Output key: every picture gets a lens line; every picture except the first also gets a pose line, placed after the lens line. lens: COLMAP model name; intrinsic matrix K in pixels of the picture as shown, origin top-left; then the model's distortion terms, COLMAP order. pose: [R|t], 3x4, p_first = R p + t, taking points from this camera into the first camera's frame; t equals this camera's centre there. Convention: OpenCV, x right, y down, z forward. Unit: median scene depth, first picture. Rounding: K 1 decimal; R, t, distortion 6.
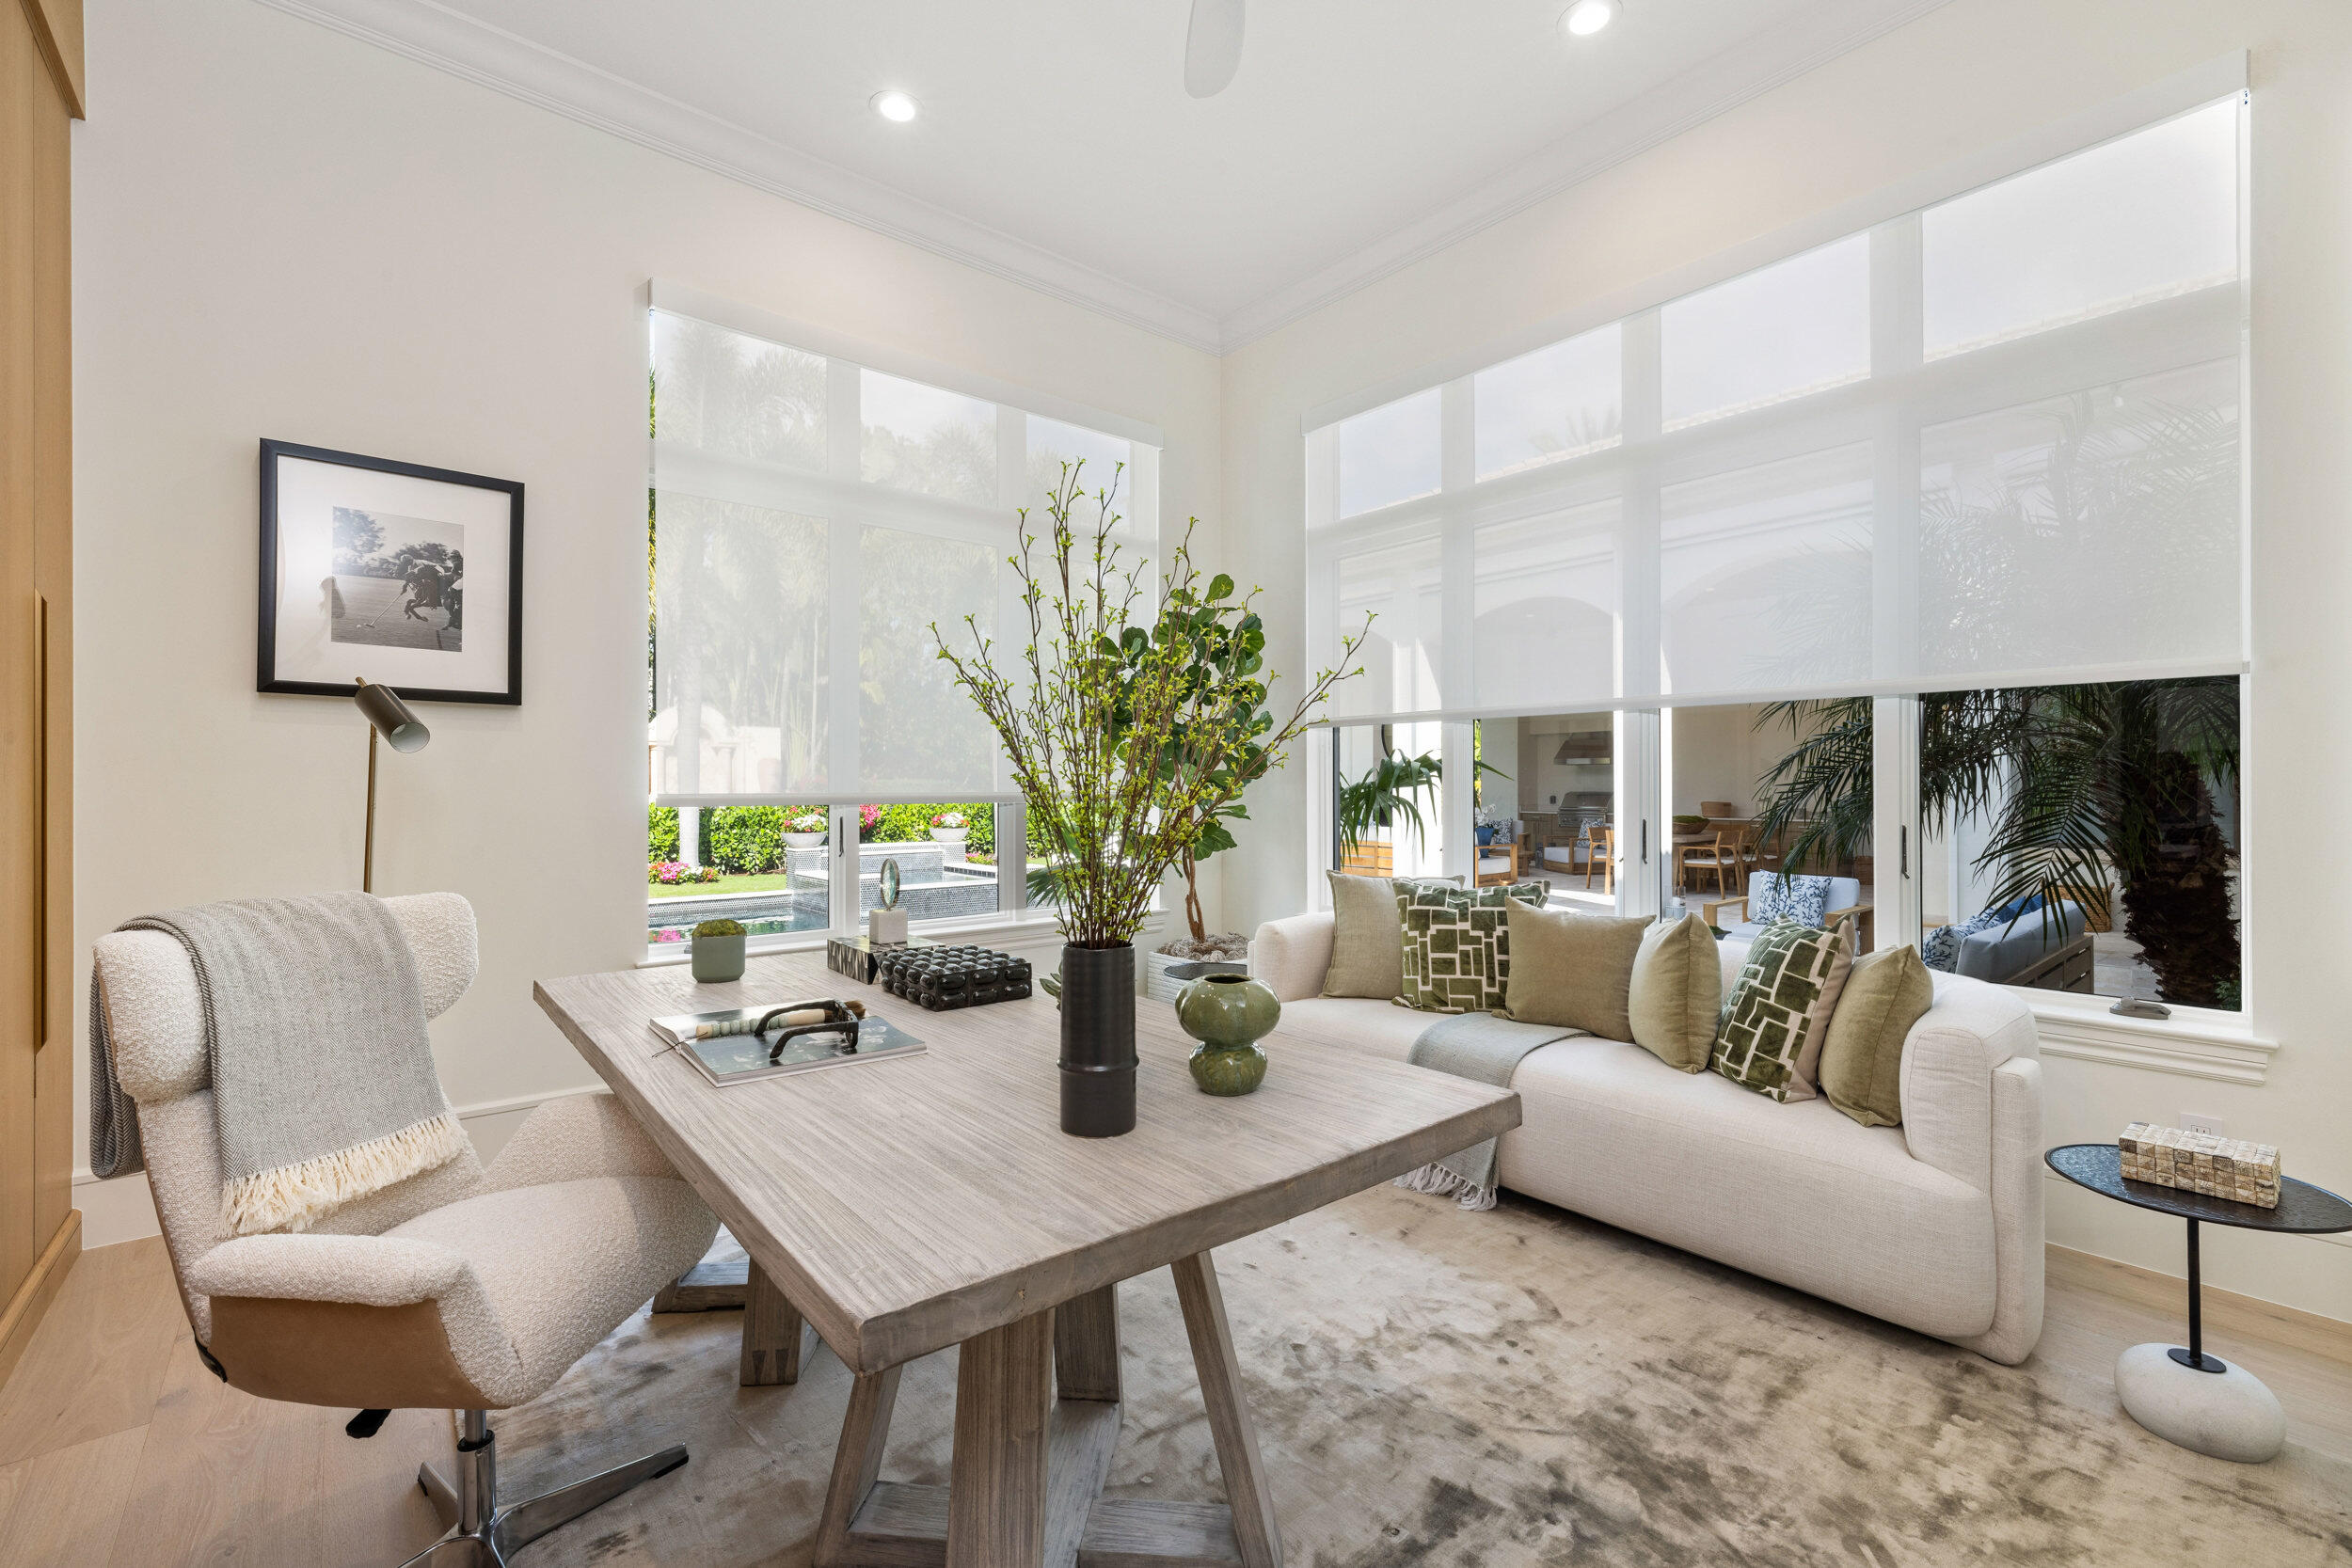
lens RADIAL K [[994.5, 0, 1168.3], [0, 994.5, 787.7], [0, 0, 1]] dist [0.000050, -0.000285]
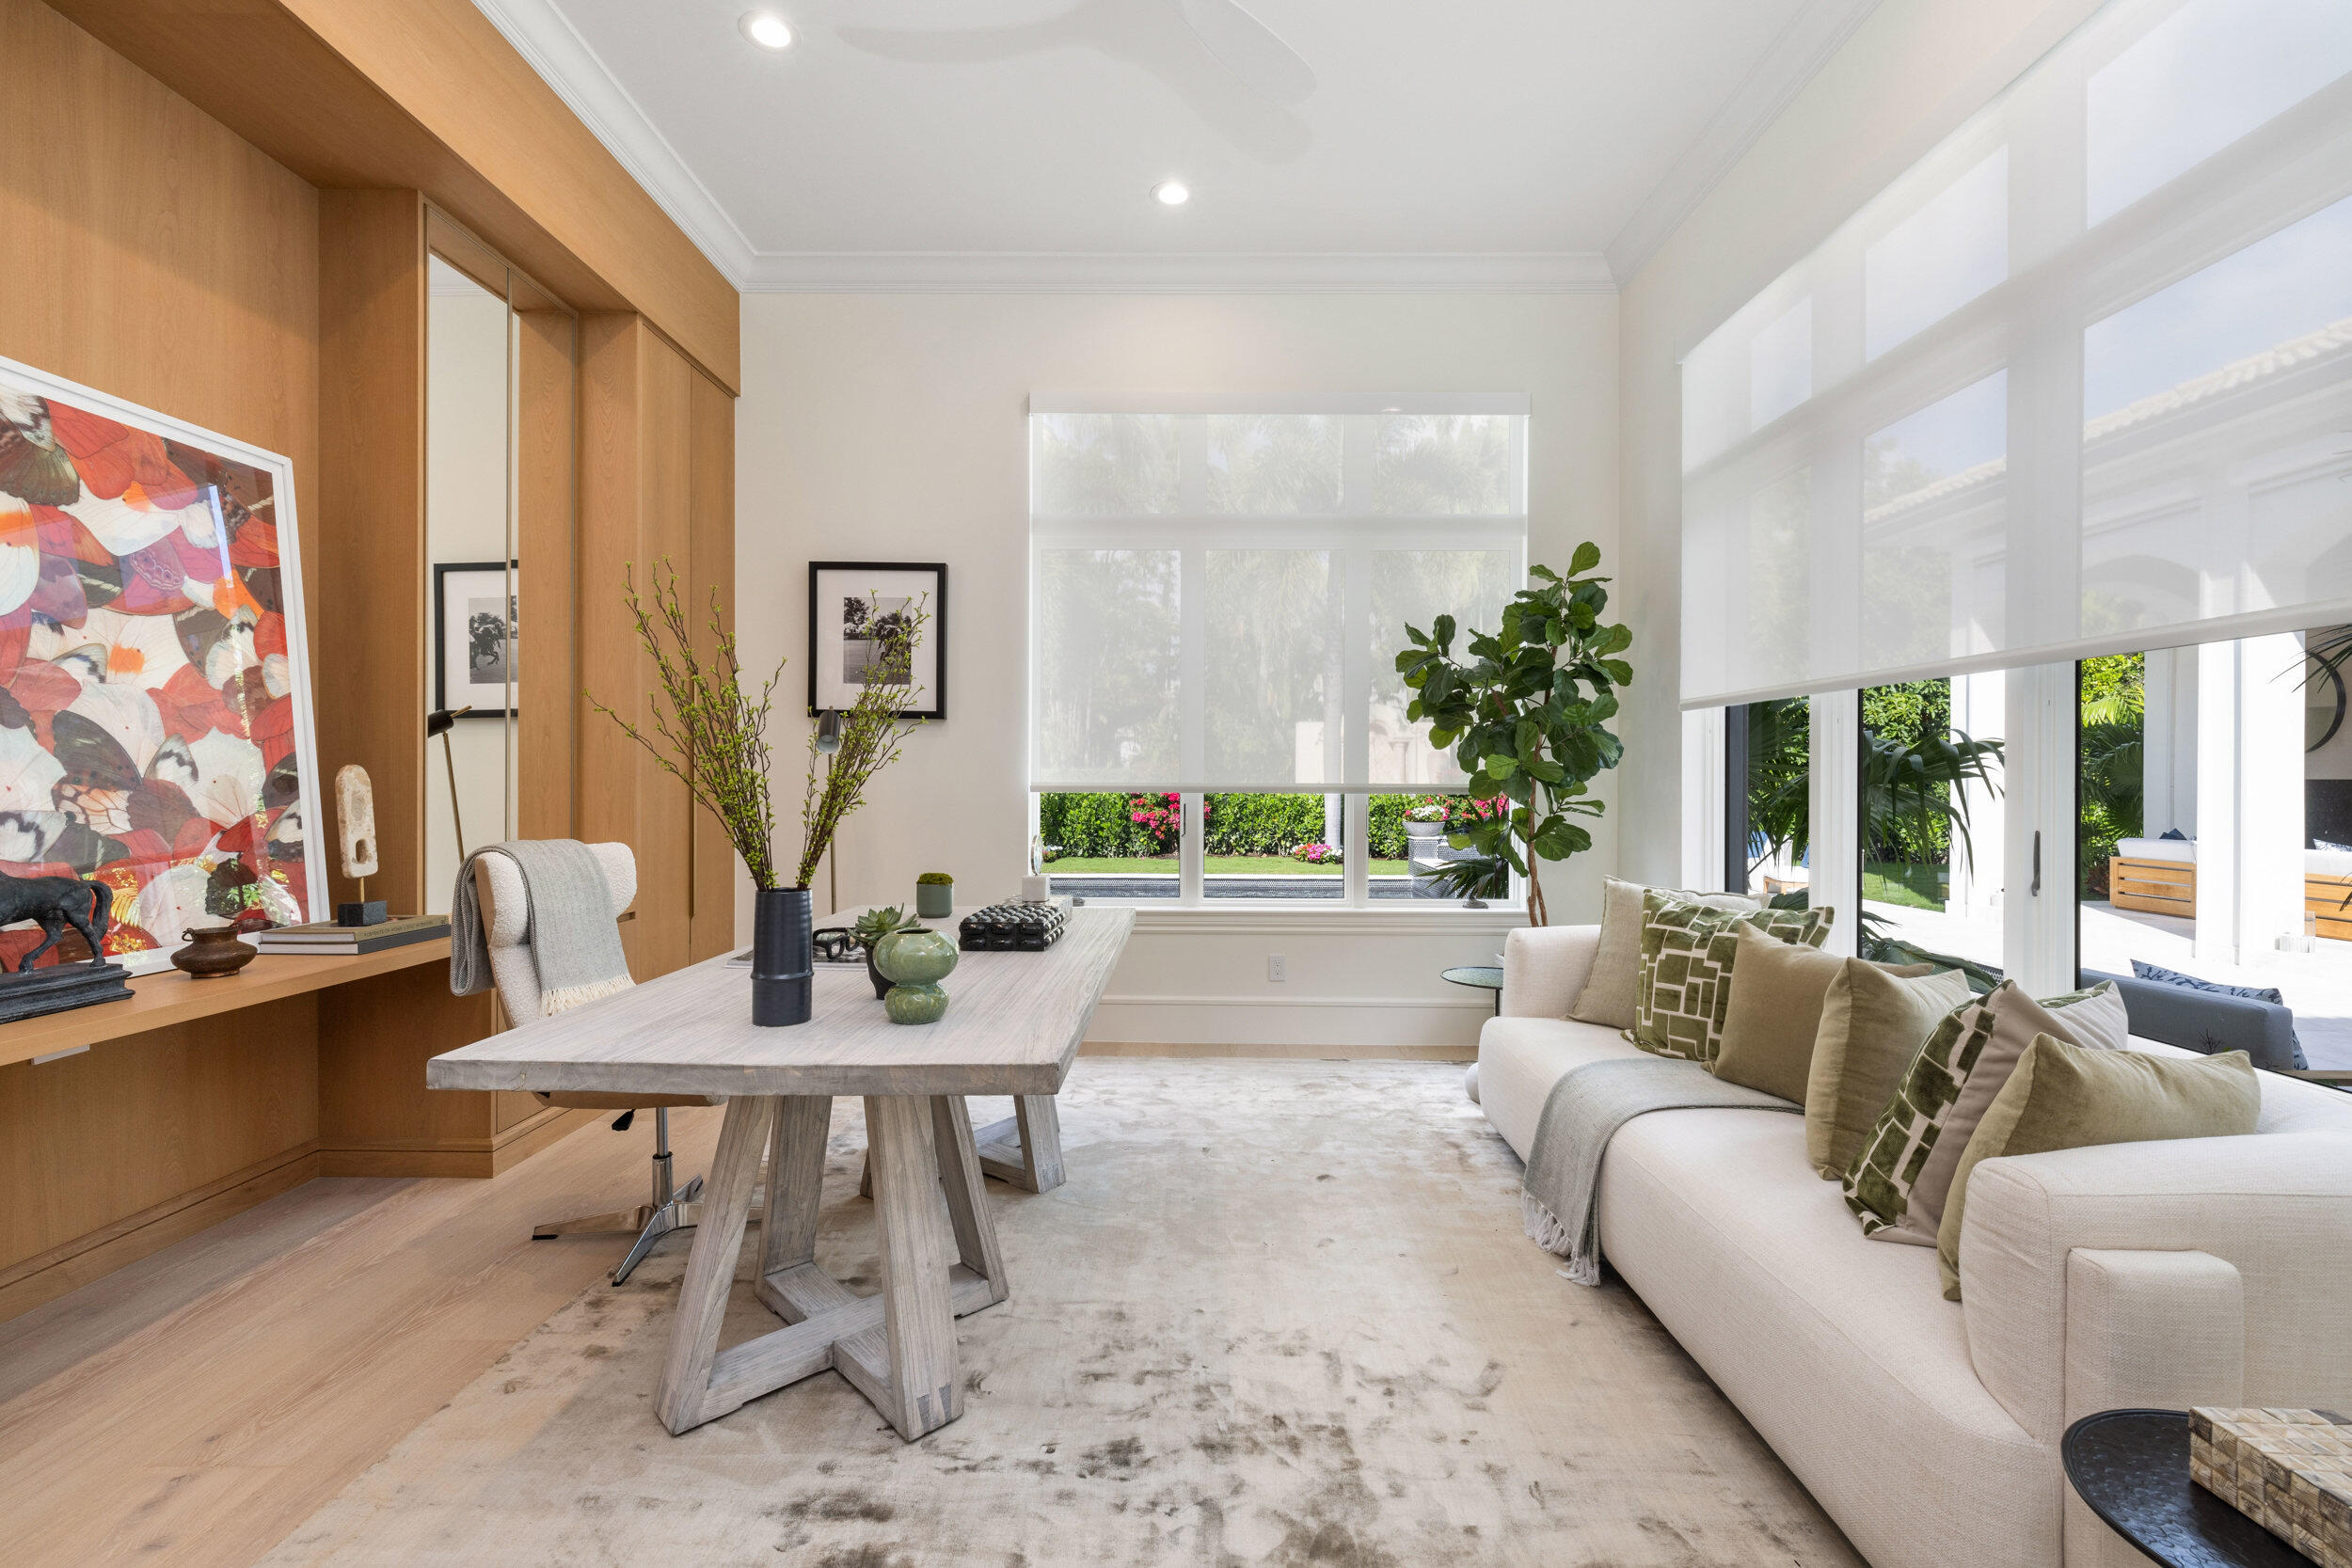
lens RADIAL K [[994.5, 0, 1176.3], [0, 994.5, 775.4], [0, 0, 1]] dist [0.000050, -0.000285]
pose [[0.767875, 0.003541, -0.640590, 0.499568], [-0.006443, 0.999977, -0.002197, -0.000461], [0.640567, 0.005814, 0.767880, 0.113519]]
